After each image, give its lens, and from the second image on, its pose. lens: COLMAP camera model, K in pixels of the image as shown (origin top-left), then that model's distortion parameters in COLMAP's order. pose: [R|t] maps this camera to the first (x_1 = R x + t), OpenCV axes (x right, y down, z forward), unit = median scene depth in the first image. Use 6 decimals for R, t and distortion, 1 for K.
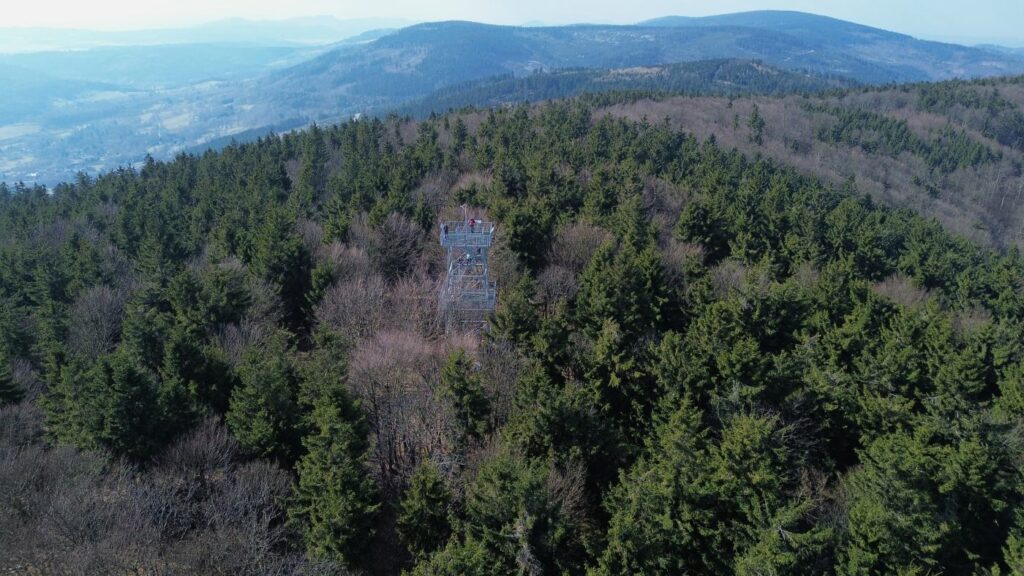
lens RADIAL K [[742.5, 0, 514.2], [0, 742.5, 288.7], [0, 0, 1]] dist [0.012620, -0.001100]
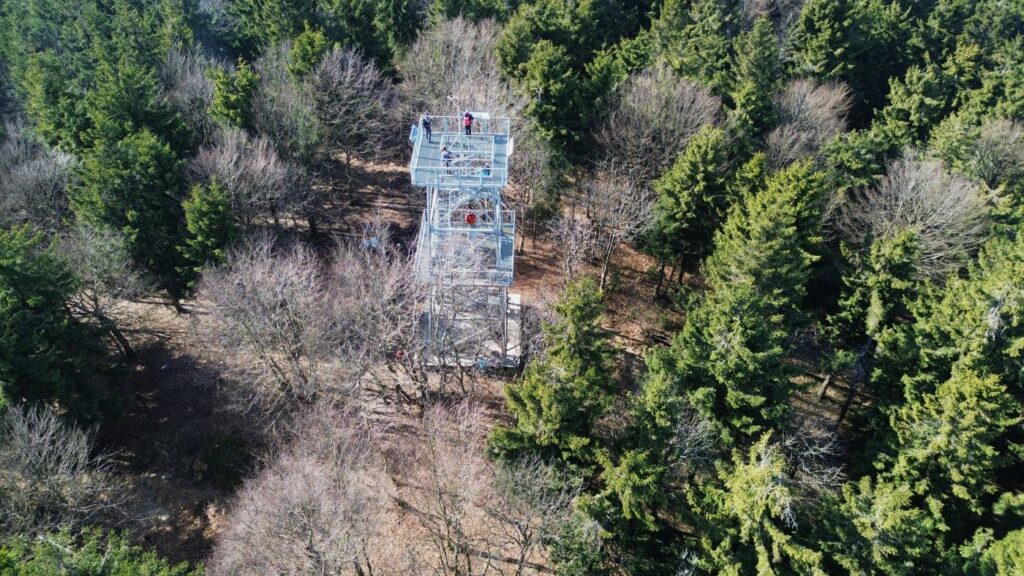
lens RADIAL K [[742.5, 0, 507.6], [0, 742.5, 287.5], [0, 0, 1]] dist [0.012620, -0.001100]
pose [[0.999969, 0.006981, -0.003682, -0.025637], [-0.004955, 0.918413, 0.395591, -0.164680], [0.006144, -0.395561, 0.918419, 0.411003]]
